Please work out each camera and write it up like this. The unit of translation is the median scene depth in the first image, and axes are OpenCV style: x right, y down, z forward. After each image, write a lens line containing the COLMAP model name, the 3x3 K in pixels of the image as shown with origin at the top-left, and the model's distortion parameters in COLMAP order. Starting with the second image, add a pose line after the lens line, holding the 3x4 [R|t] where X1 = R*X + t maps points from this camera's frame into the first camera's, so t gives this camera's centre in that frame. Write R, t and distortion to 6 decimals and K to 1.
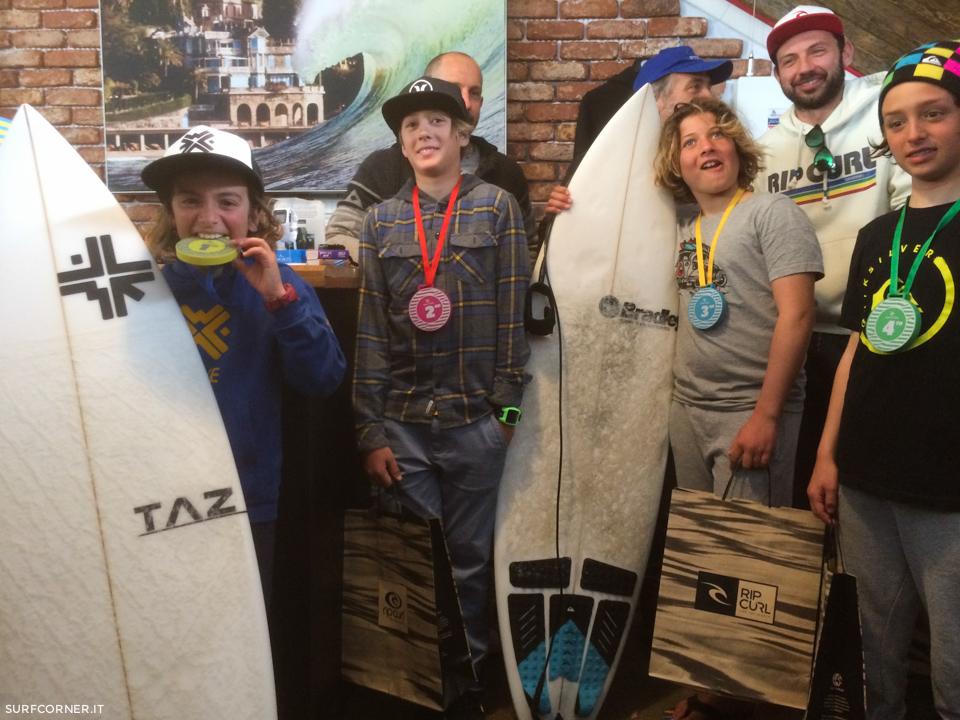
lens RADIAL K [[828.8, 0, 474.6], [0, 828.8, 358.0], [0, 0, 1]] dist [0.085668, -0.120279]
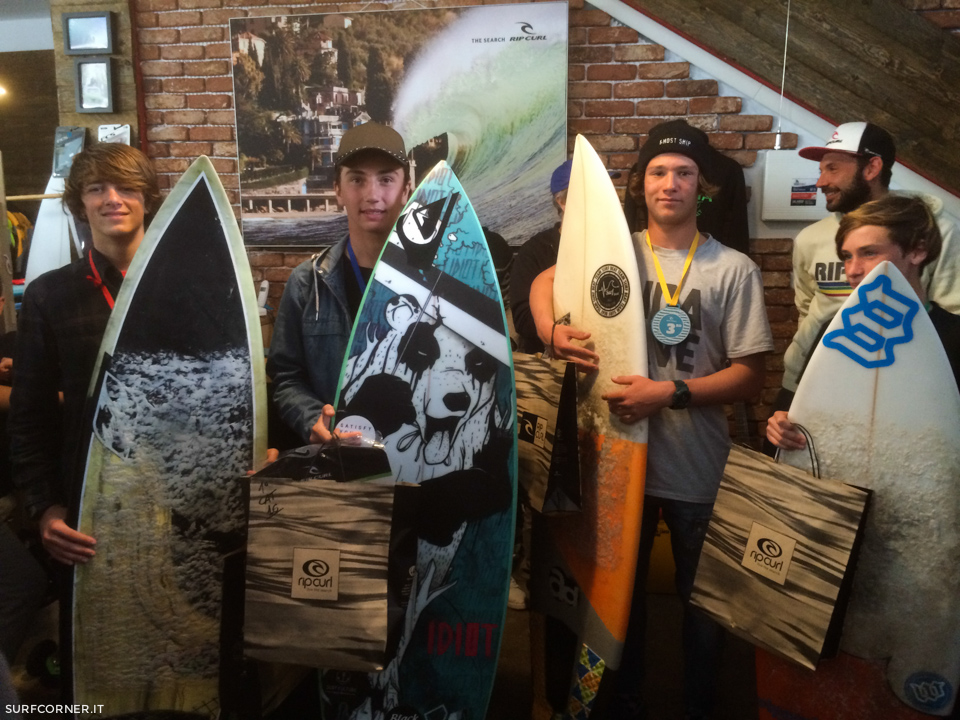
lens RADIAL K [[828.8, 0, 474.6], [0, 828.8, 358.0], [0, 0, 1]] dist [0.085668, -0.120279]
pose [[0.995283, 0.008500, -0.096645, 0.024082], [-0.001323, 0.997251, 0.074081, -0.127893], [0.097009, -0.073604, 0.992558, -0.208402]]
